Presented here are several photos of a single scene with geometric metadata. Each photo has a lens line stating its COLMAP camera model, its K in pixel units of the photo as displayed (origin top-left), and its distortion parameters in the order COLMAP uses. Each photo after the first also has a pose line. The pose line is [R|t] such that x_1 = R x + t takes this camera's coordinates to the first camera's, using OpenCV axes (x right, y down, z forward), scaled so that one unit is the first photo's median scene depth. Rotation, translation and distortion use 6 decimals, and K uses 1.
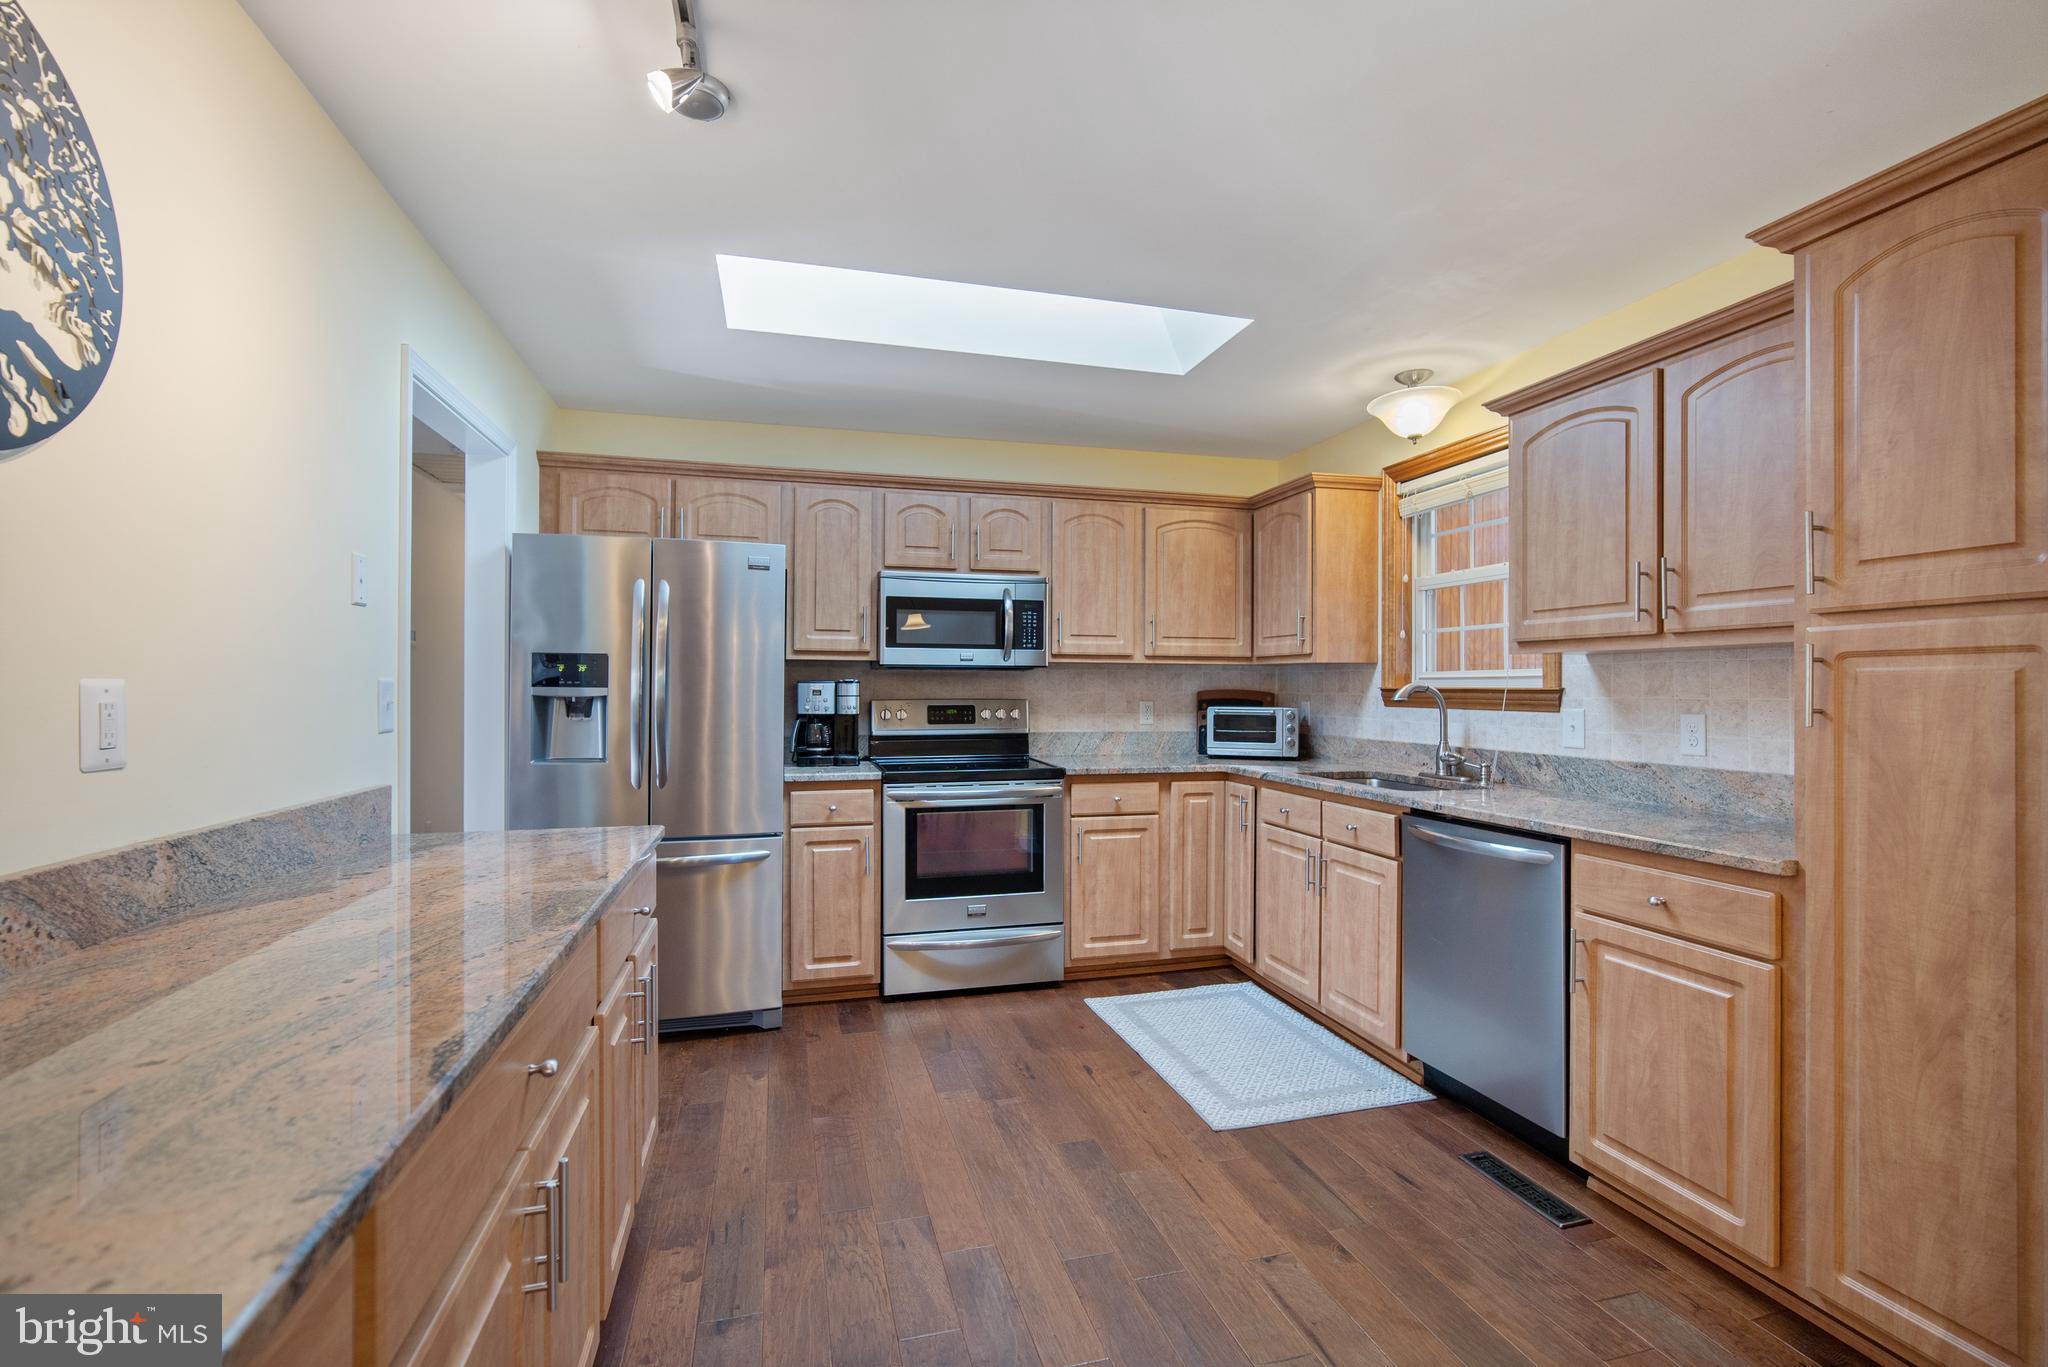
lens RADIAL K [[916.6, 0, 1042.5], [0, 916.6, 674.2], [0, 0, 1]] dist [-0.001688, 0.000047]
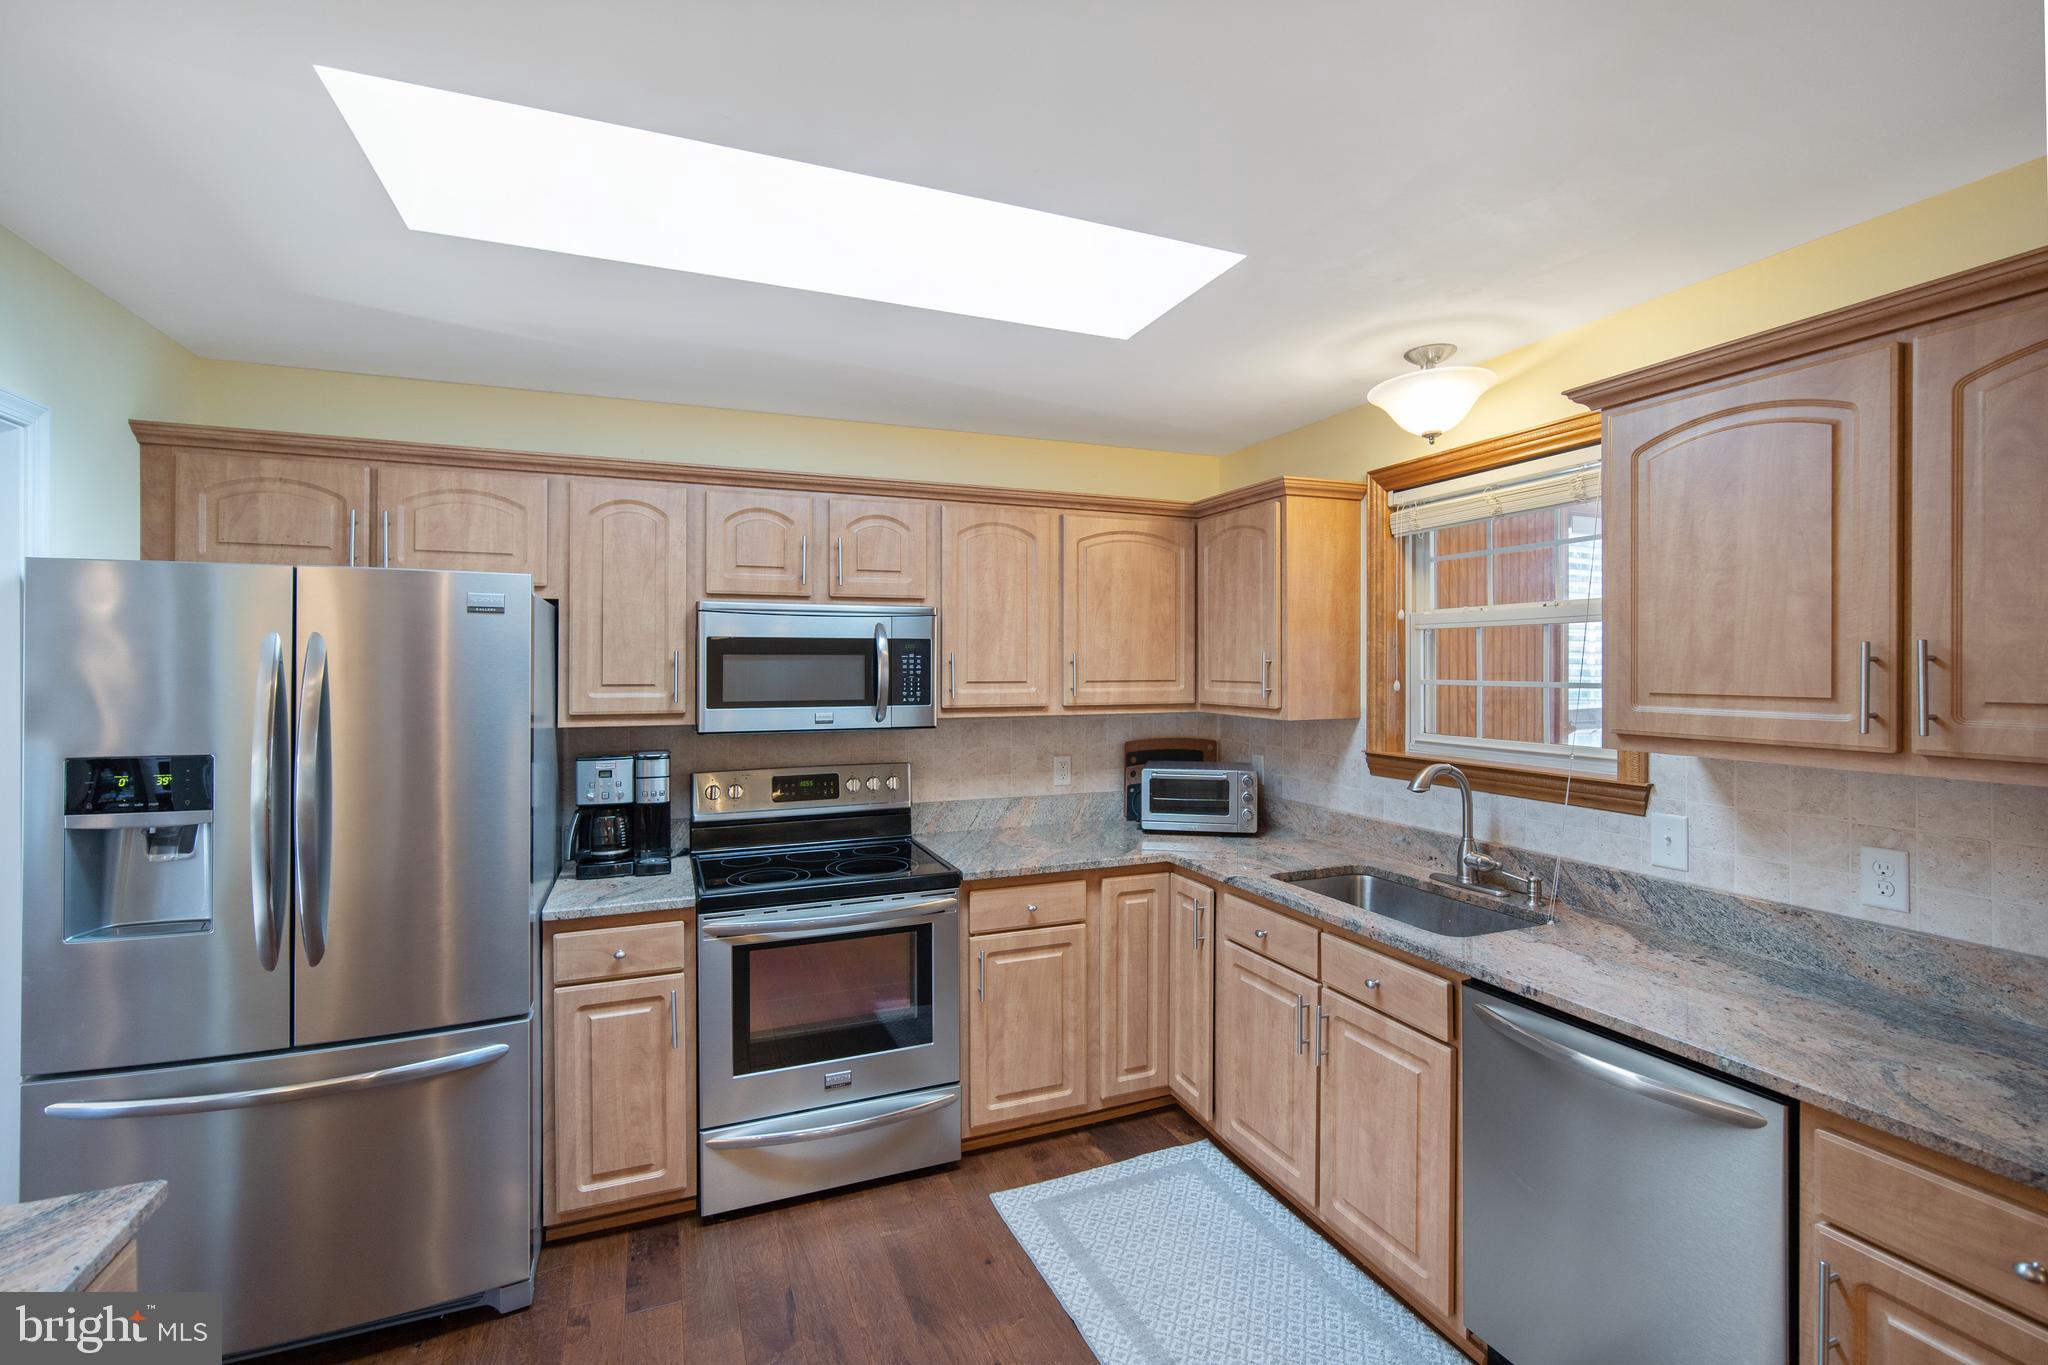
lens RADIAL K [[897.9, 0, 1048.2], [0, 897.9, 639.7], [0, 0, 1]] dist [-0.000457, 0.000064]
pose [[0.991093, -0.005174, 0.133072, -0.001122], [0.006808, 0.999907, -0.011825, -0.073738], [-0.132998, 0.012626, 0.991036, 0.277475]]
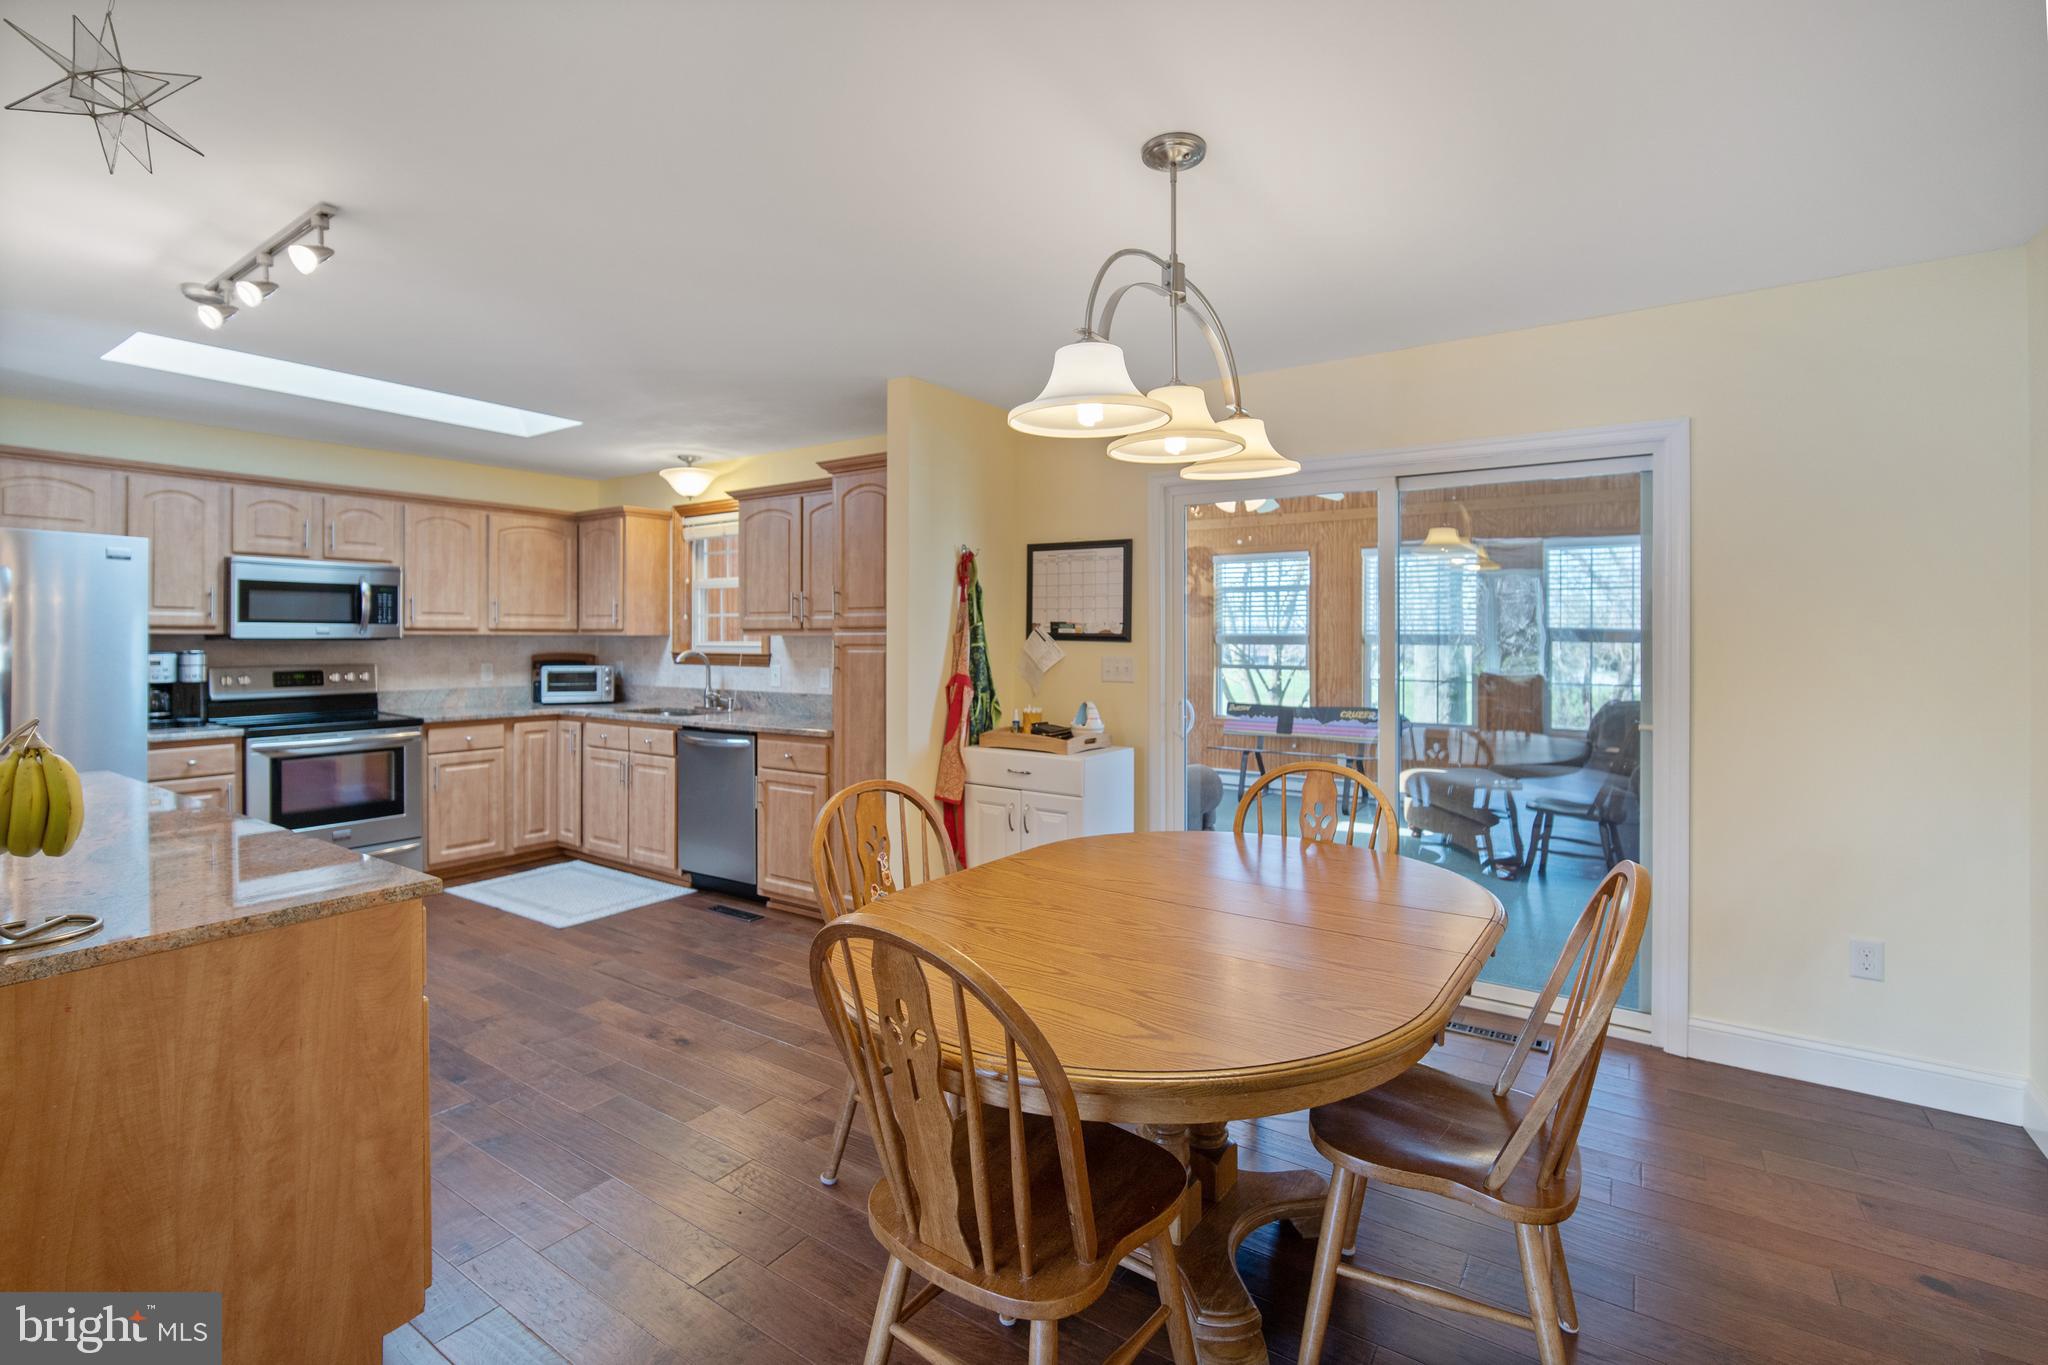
lens RADIAL K [[931.6, 0, 1050.9], [0, 931.6, 647.1], [0, 0, 1]] dist [-0.019995, 0.005579]
pose [[0.760736, -0.009969, 0.648985, -0.146580], [-0.008099, 0.999658, 0.024850, -0.036365], [-0.649011, -0.024160, 0.760395, -0.563986]]
